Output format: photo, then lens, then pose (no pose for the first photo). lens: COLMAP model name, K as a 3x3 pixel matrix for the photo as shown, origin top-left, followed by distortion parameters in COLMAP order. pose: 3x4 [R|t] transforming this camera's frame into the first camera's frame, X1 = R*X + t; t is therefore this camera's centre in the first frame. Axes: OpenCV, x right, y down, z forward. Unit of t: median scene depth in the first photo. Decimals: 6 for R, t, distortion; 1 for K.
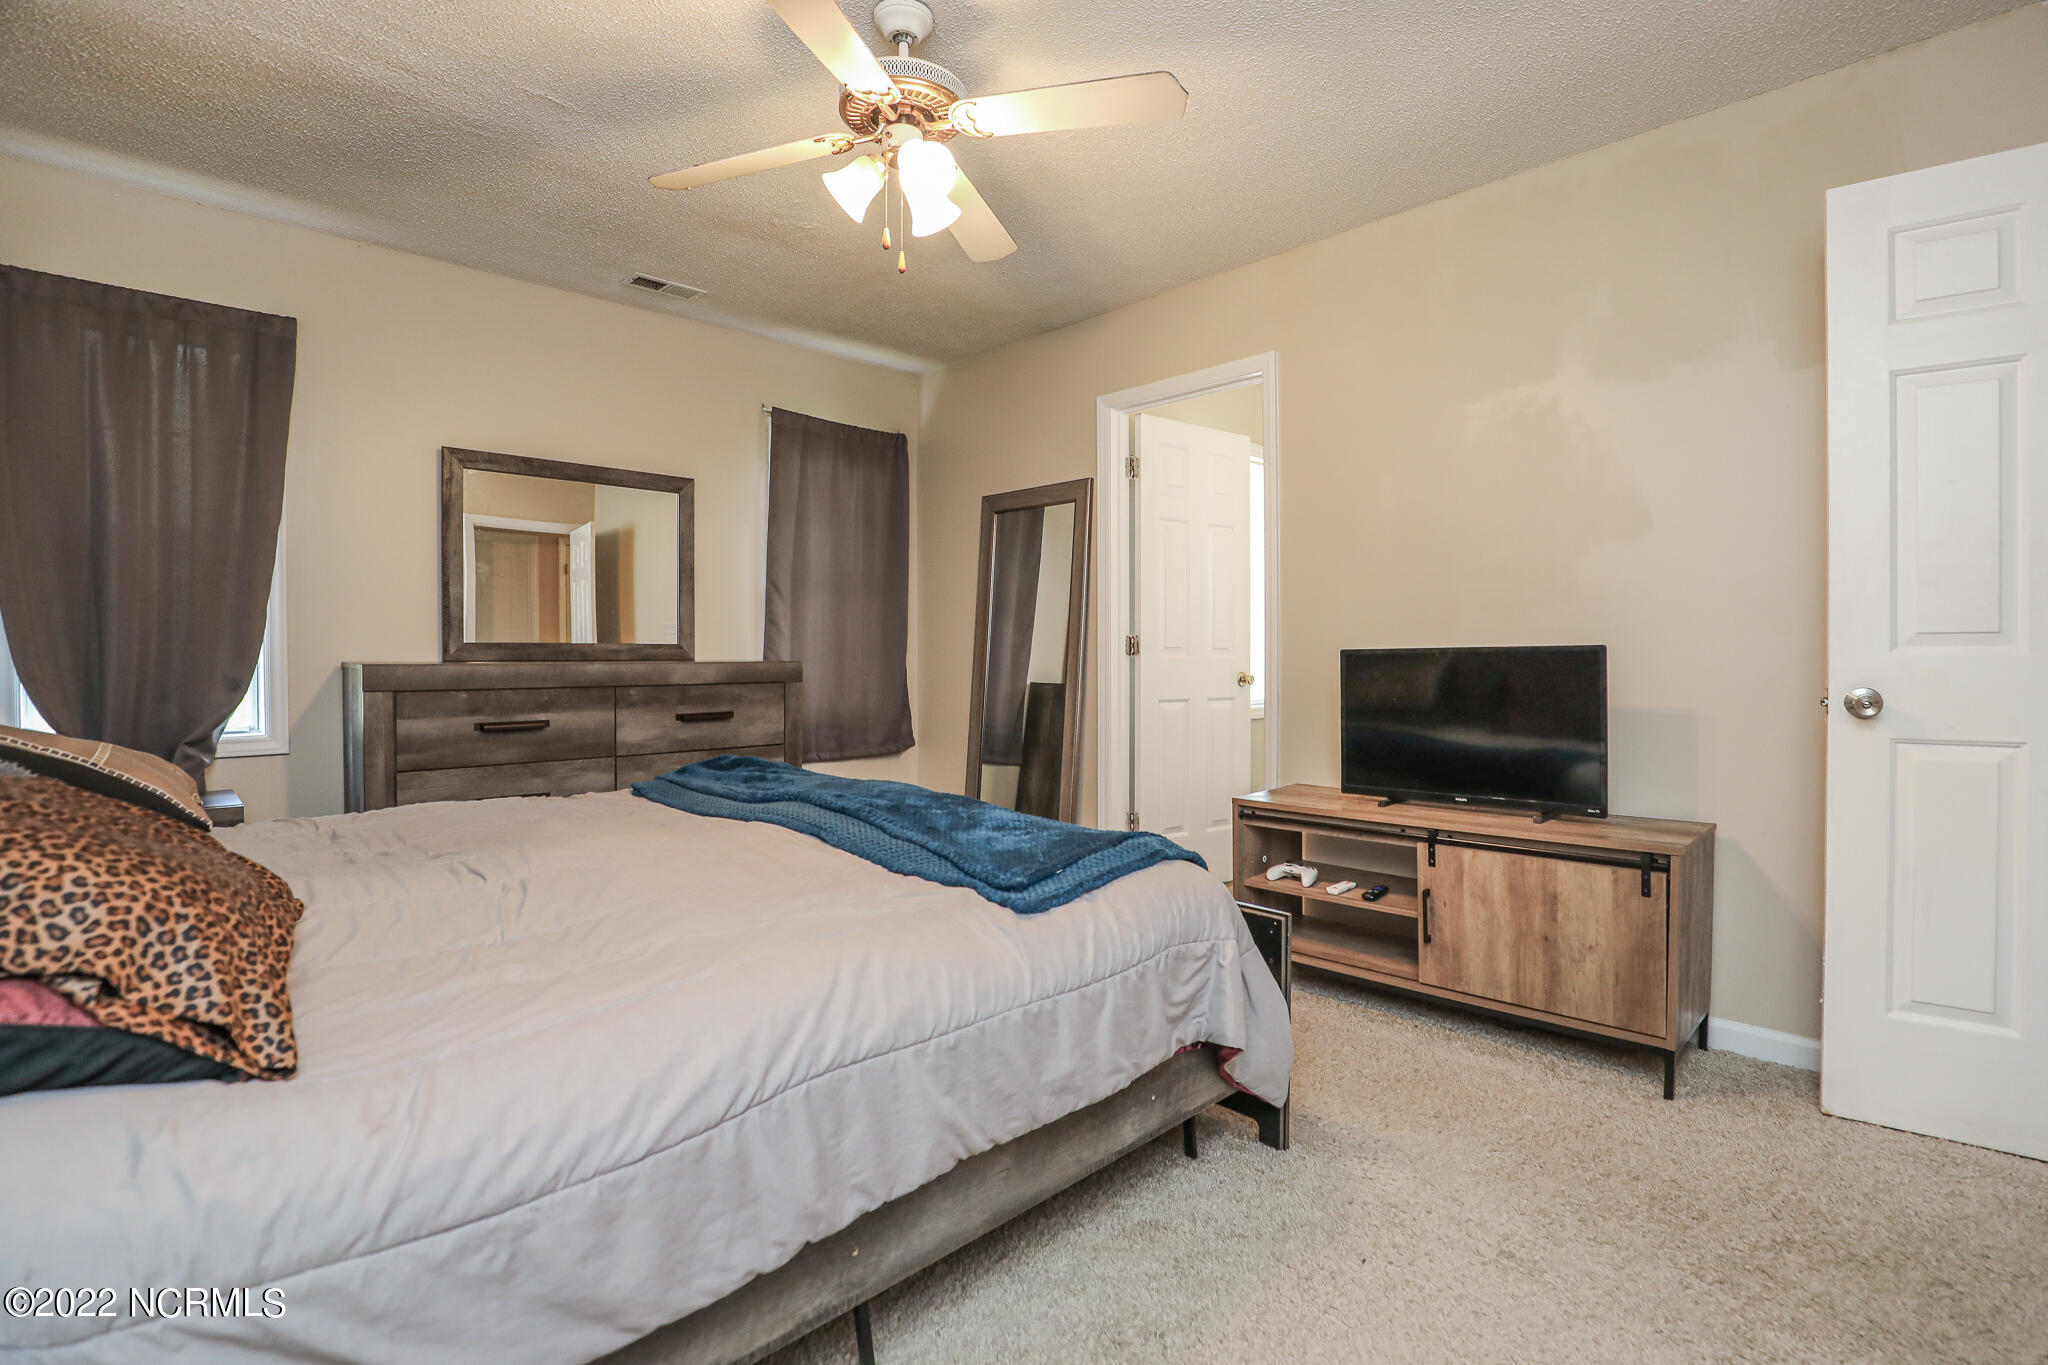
lens RADIAL K [[943.7, 0, 1014.3], [0, 943.7, 664.7], [0, 0, 1]] dist [-0.037070, 0.006530]
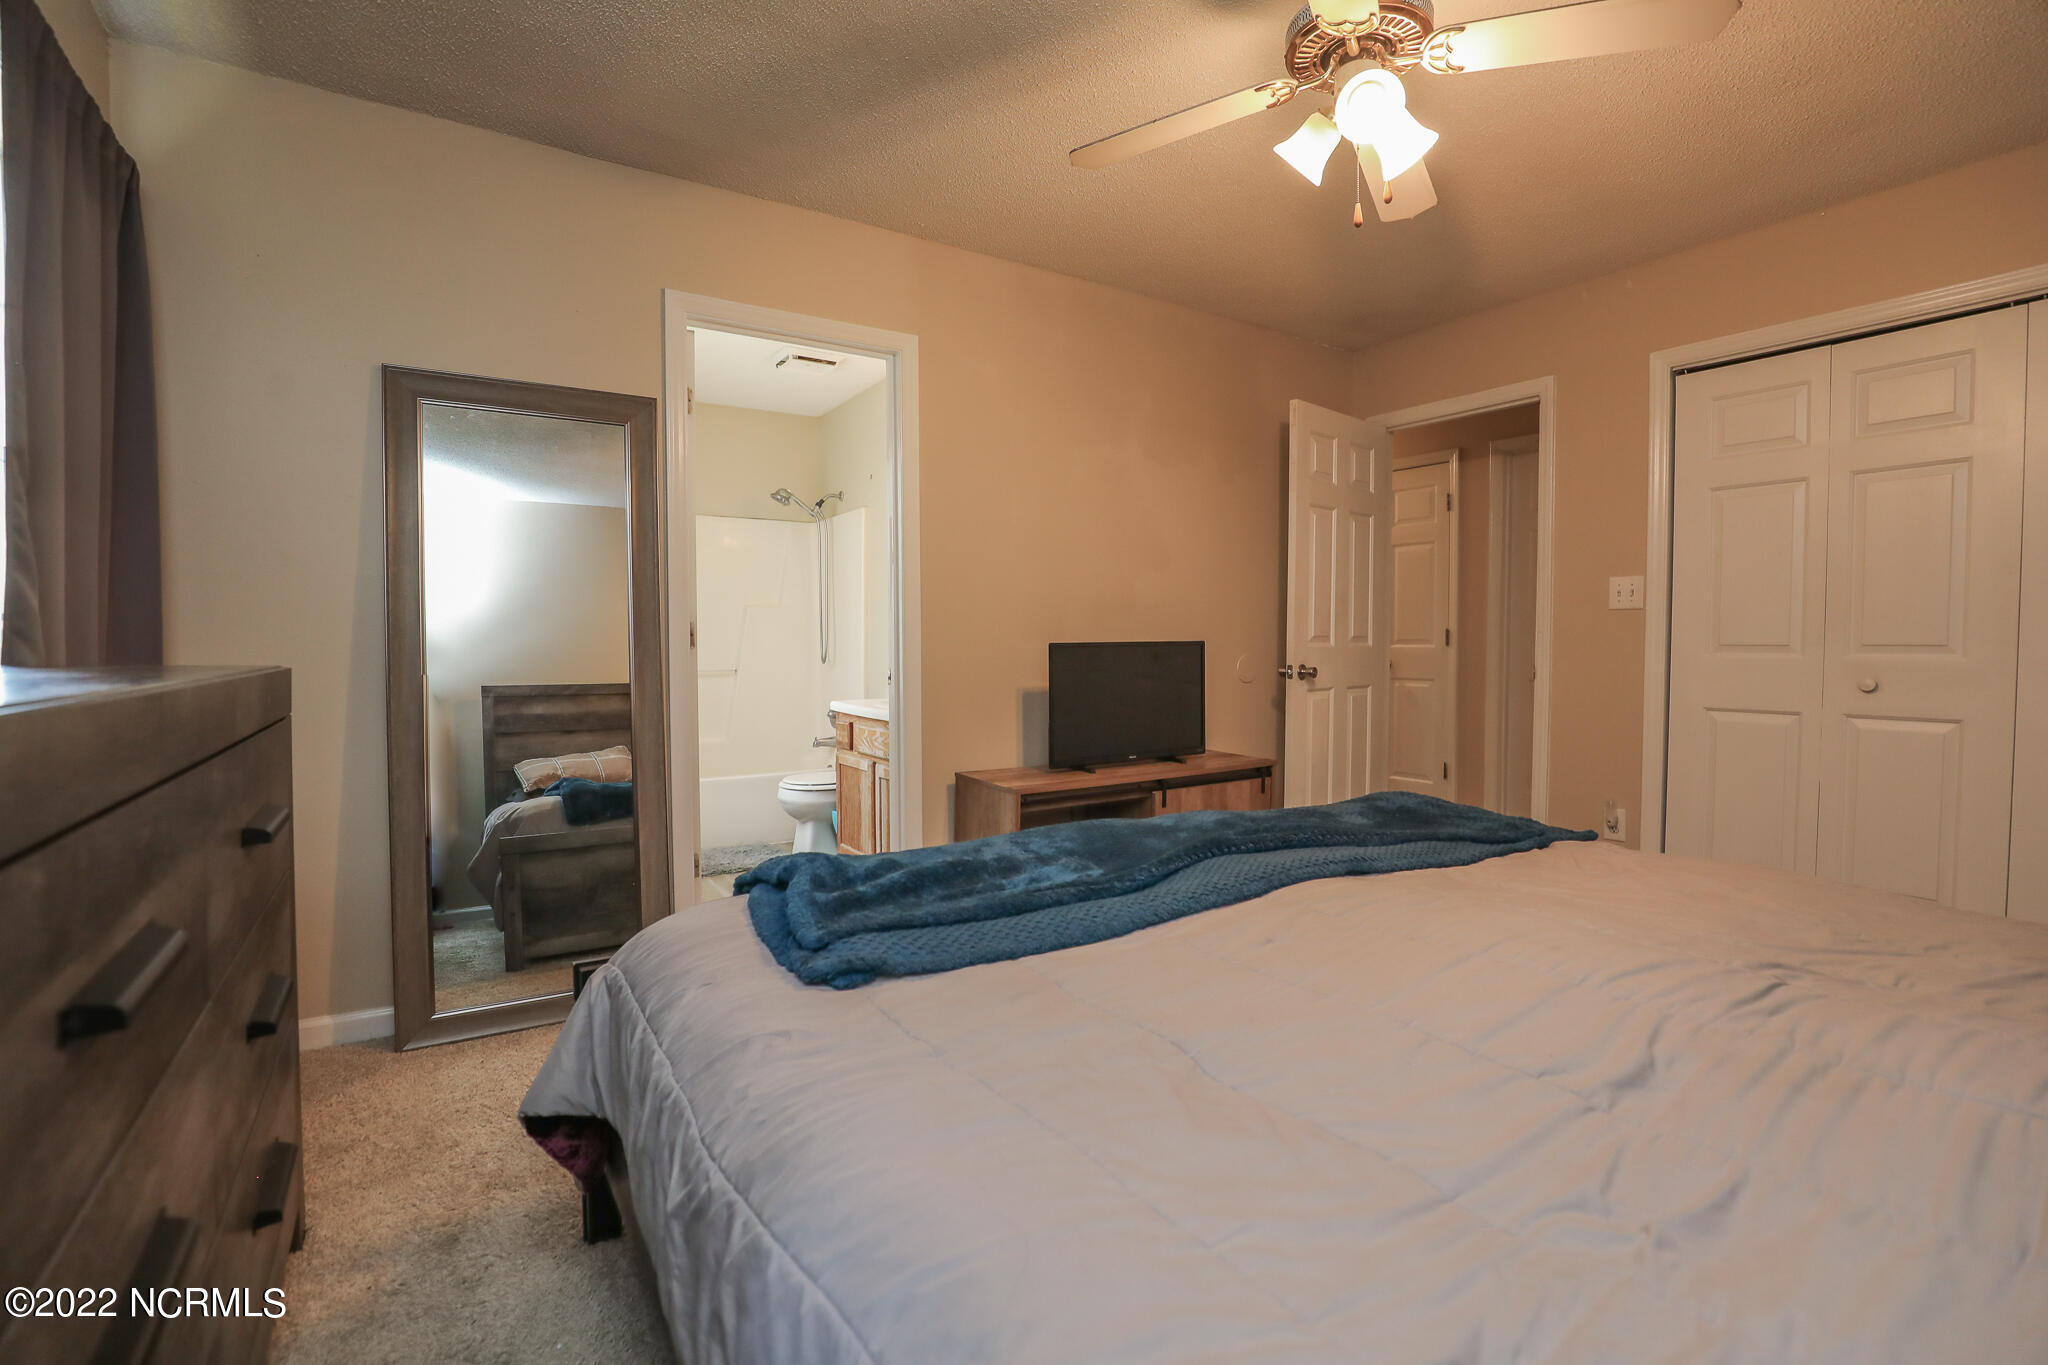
lens RADIAL K [[943.7, 0, 1014.3], [0, 943.7, 664.7], [0, 0, 1]] dist [-0.037070, 0.006530]
pose [[0.190747, -0.022044, 0.981392, -1.029684], [0.011439, 0.999730, 0.020232, -0.016191], [-0.981572, 0.007367, 0.190948, 1.107300]]
